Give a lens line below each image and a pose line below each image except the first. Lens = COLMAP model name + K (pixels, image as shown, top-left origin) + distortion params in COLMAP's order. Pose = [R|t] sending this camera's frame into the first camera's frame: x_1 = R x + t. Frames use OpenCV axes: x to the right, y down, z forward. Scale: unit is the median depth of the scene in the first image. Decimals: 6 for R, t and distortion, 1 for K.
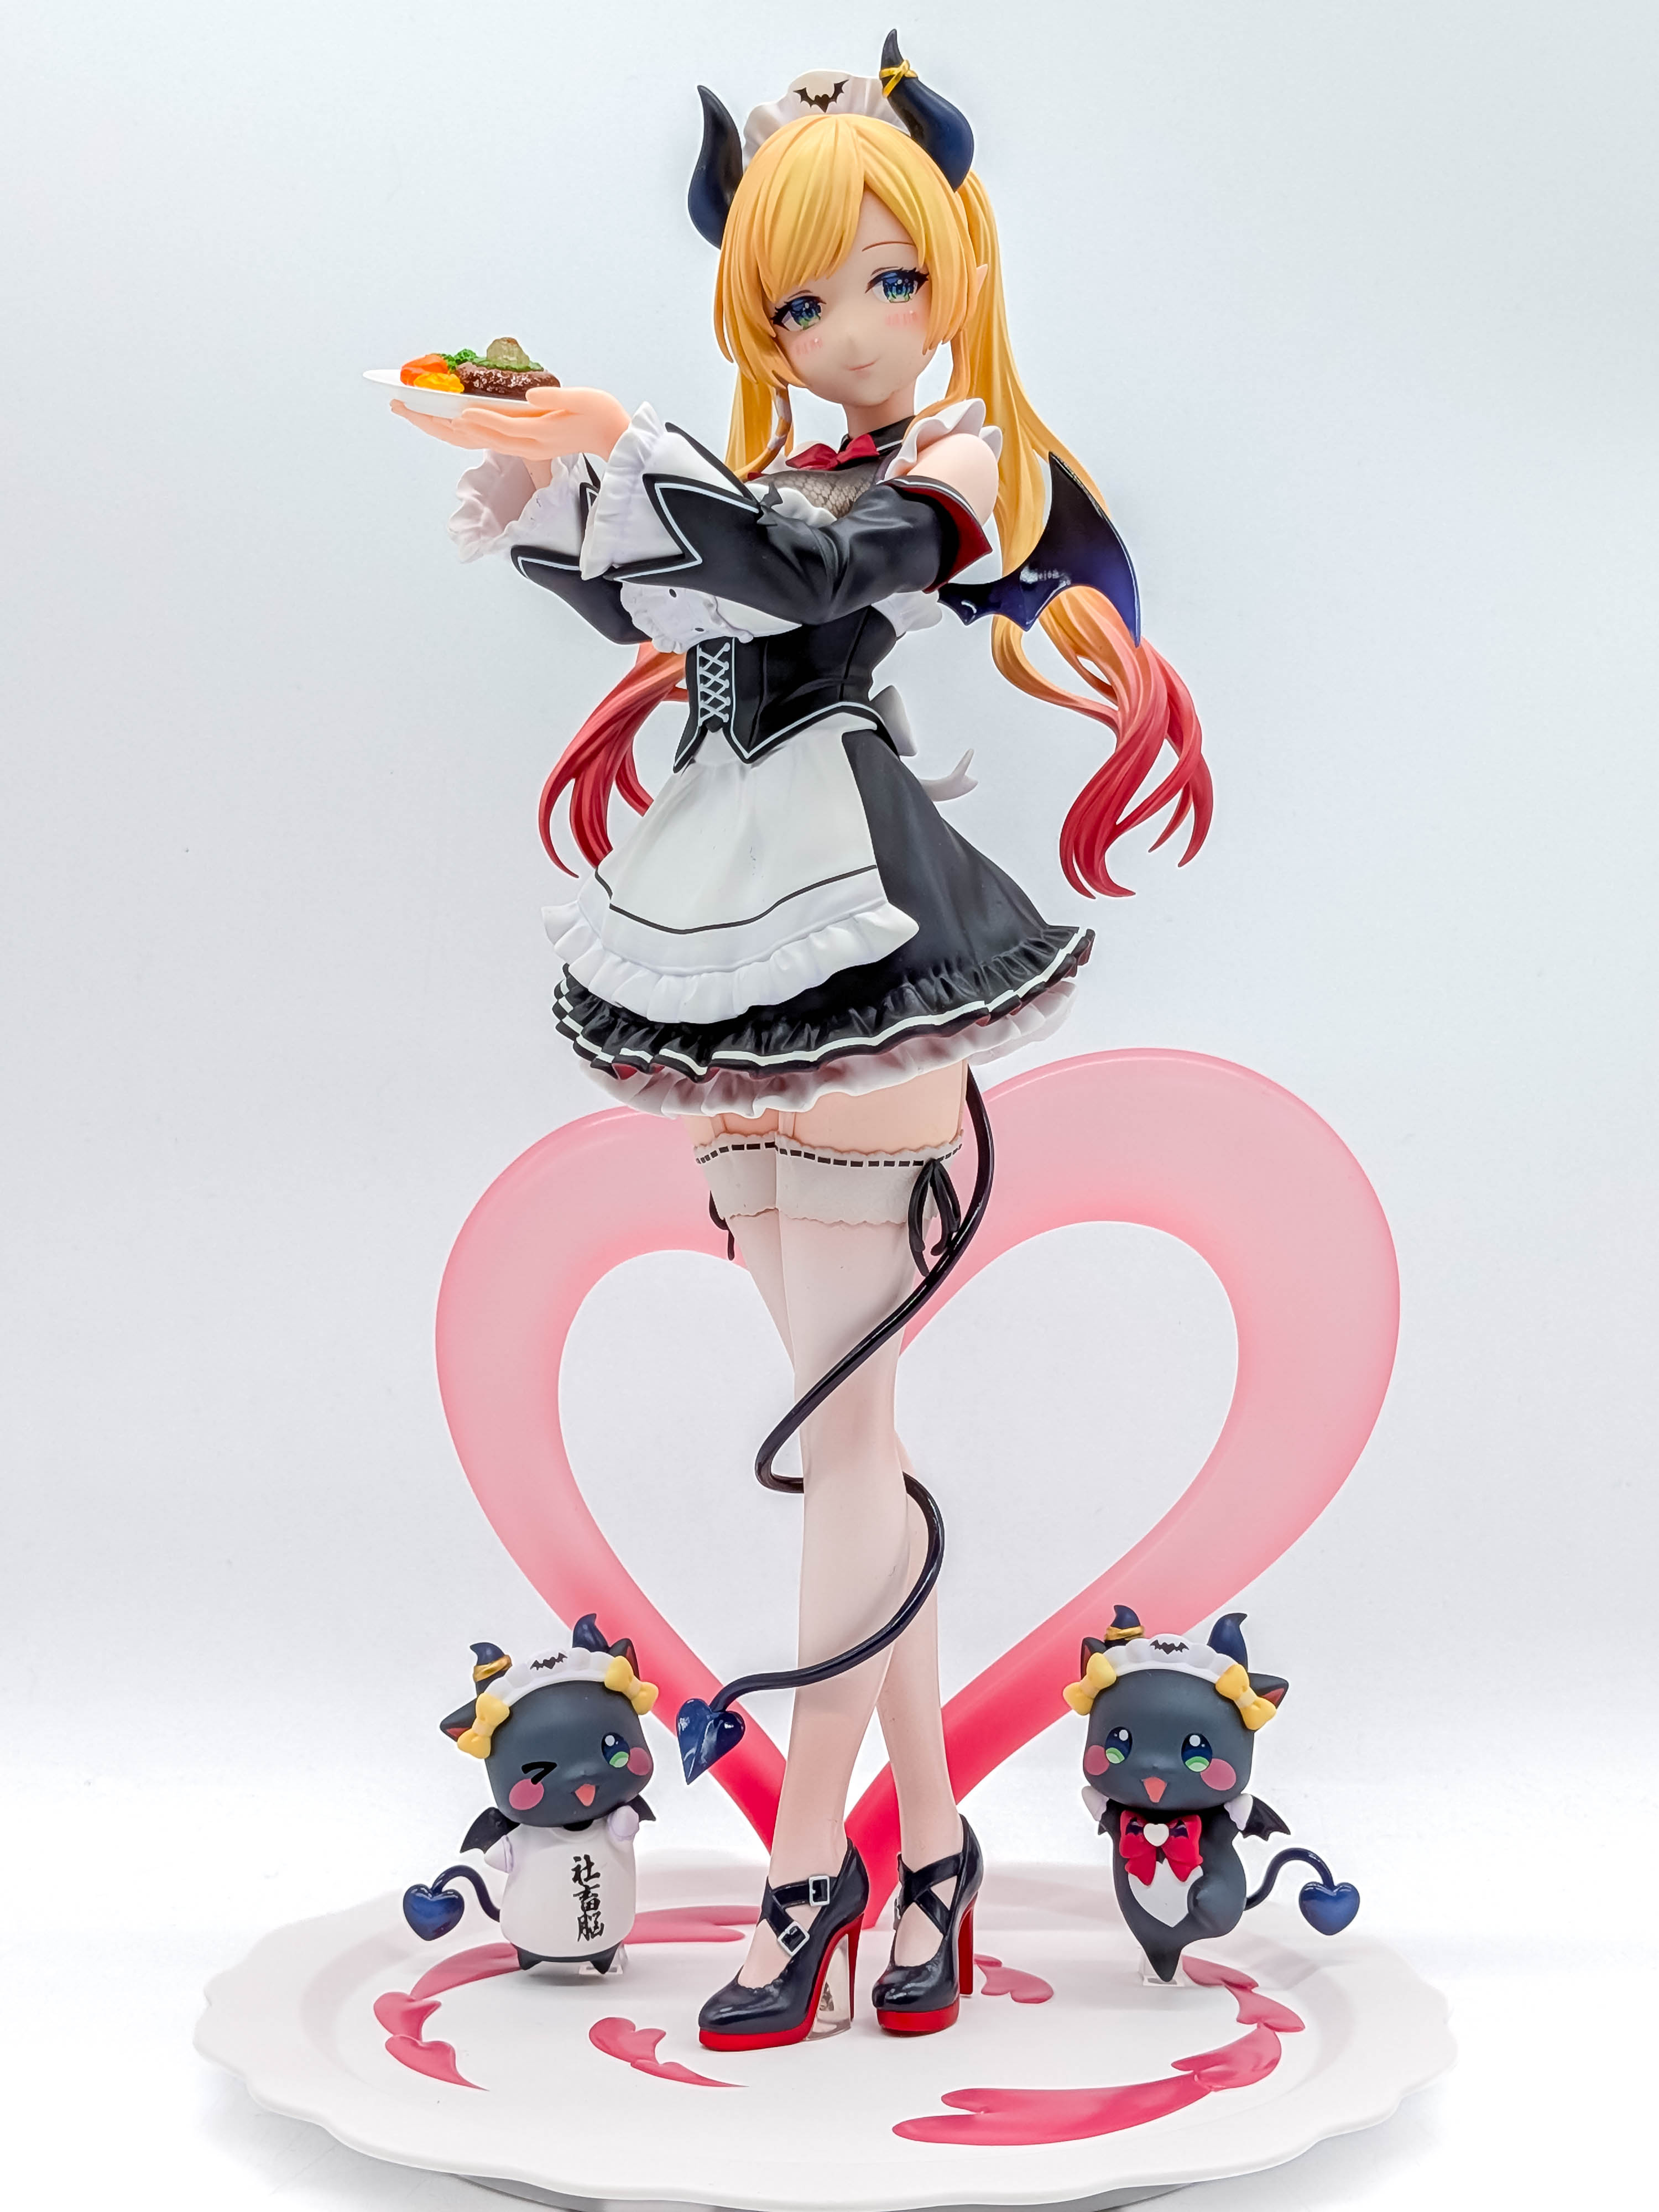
lens RADIAL K [[3252.4, 0, 829.5], [0, 3252.4, 1106.0], [0, 0, 1]] dist [0.127493, -0.359253]
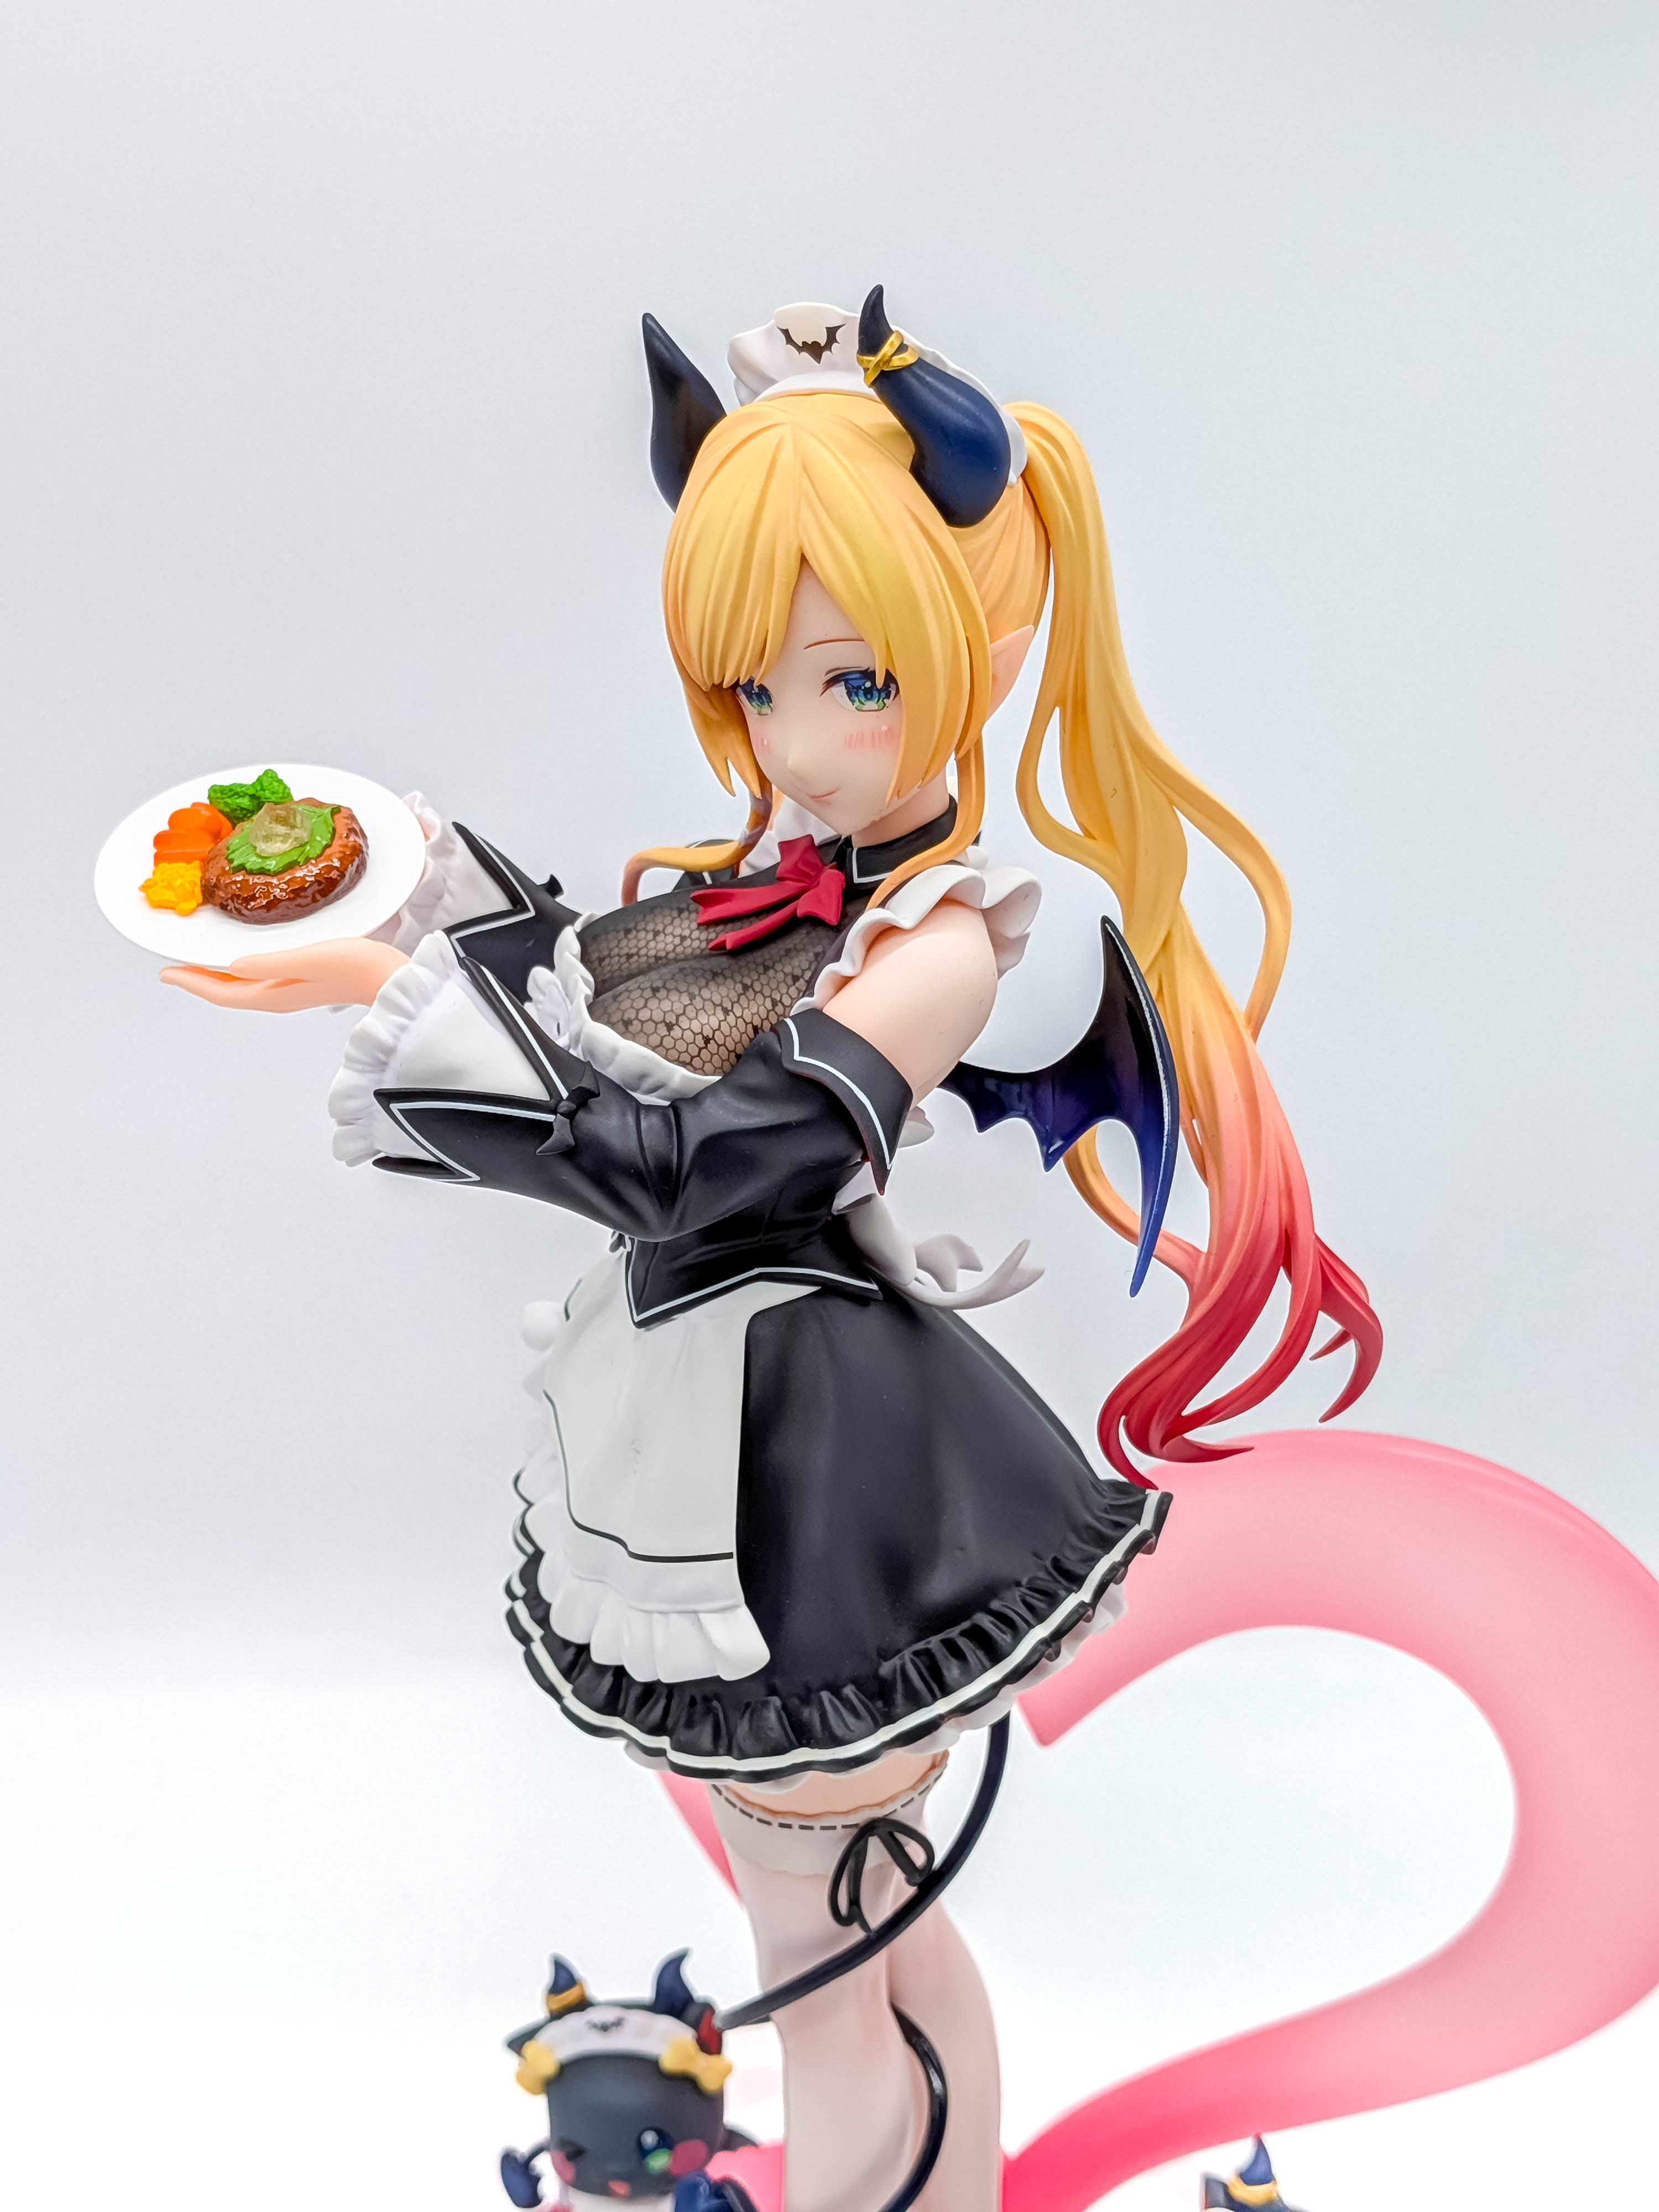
lens RADIAL K [[3264.9, 0, 740.5], [0, 3264.9, 1098.5], [0, 0, 1]] dist [0.099526, -0.064215]
pose [[0.890102, 0.175819, -0.420483, 0.289997], [0.011604, 0.913554, 0.406553, -0.439822], [0.455614, -0.366753, 0.811116, 0.407725]]
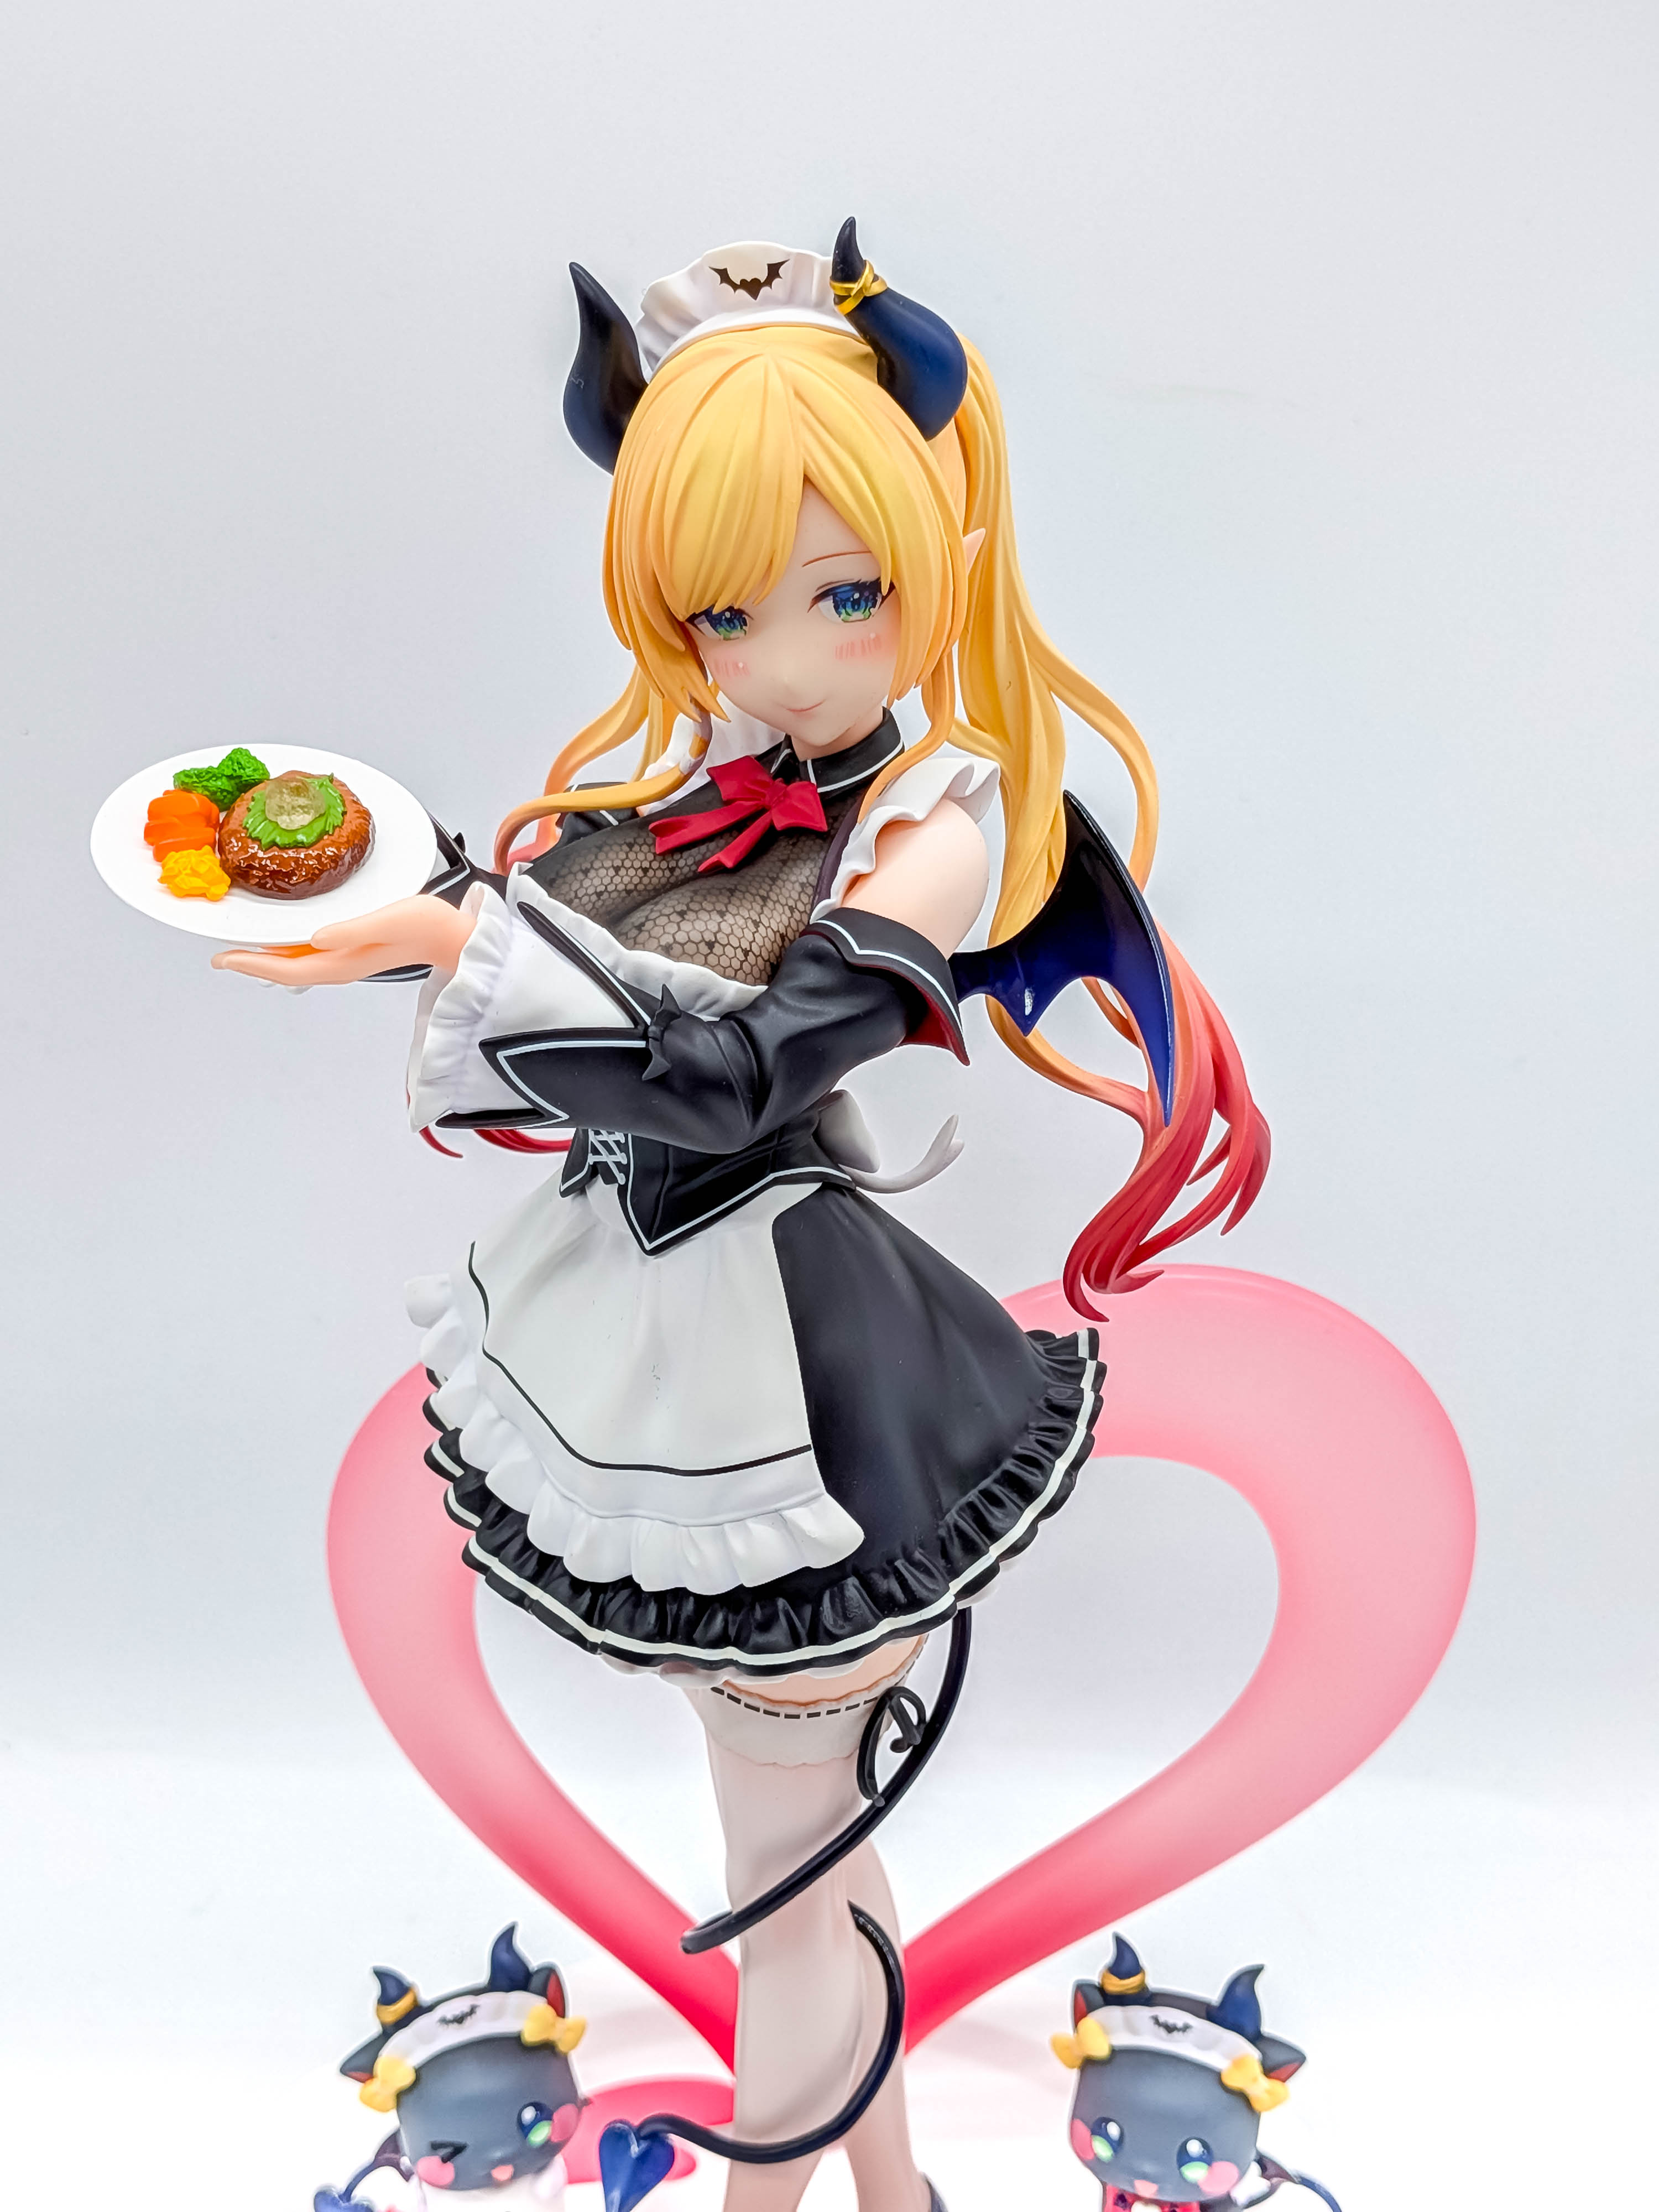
lens RADIAL K [[3281.3, 0, 904.1], [0, 3281.3, 1056.5], [0, 0, 1]] dist [0.098454, -0.173244]
pose [[0.999802, 0.016138, -0.011651, 0.041054], [-0.010475, 0.924346, 0.381412, -0.424649], [0.016925, -0.381214, 0.924332, 0.298658]]
